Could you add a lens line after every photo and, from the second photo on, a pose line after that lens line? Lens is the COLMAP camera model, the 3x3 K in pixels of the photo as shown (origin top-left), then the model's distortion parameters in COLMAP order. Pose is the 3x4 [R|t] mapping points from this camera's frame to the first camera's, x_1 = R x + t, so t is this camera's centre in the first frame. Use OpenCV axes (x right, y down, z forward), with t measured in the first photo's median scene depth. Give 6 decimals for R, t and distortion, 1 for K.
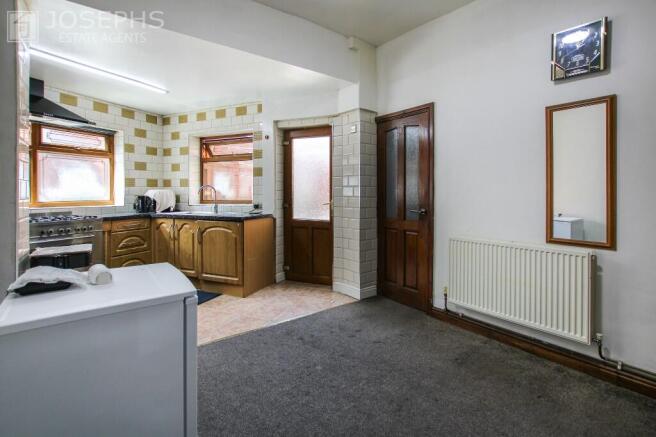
lens RADIAL K [[325.3, 0, 332.0], [0, 325.3, 195.0], [0, 0, 1]] dist [0.002034, 0.000013]
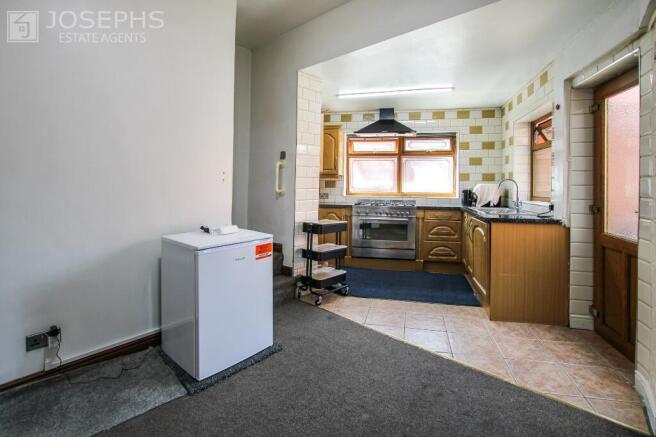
lens RADIAL K [[315.3, 0, 340.2], [0, 315.3, 183.2], [0, 0, 1]] dist [0.000119, -0.000031]
pose [[0.183156, -0.002435, -0.983081, 0.346290], [-0.018045, 0.999820, -0.005839, -0.004777], [0.982918, 0.018809, 0.183079, 0.408504]]
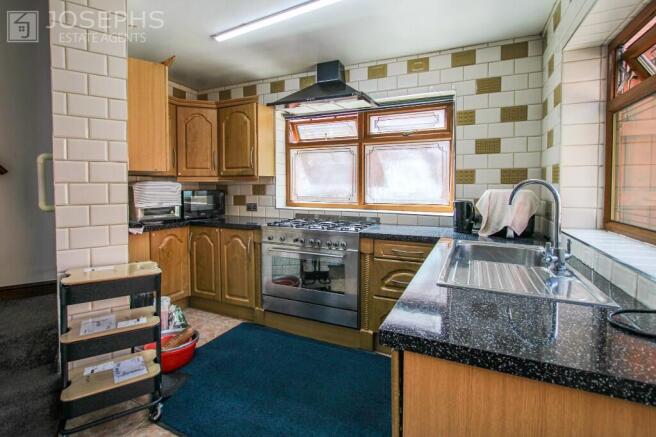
lens RADIAL K [[313.4, 0, 328.0], [0, 313.4, 193.1], [0, 0, 1]] dist [0.000844, 0.000241]
pose [[-0.031421, 0.025744, -0.999175, -0.053053], [-0.009971, 0.999610, 0.026069, -0.021821], [0.999457, 0.010782, -0.031152, 0.788492]]
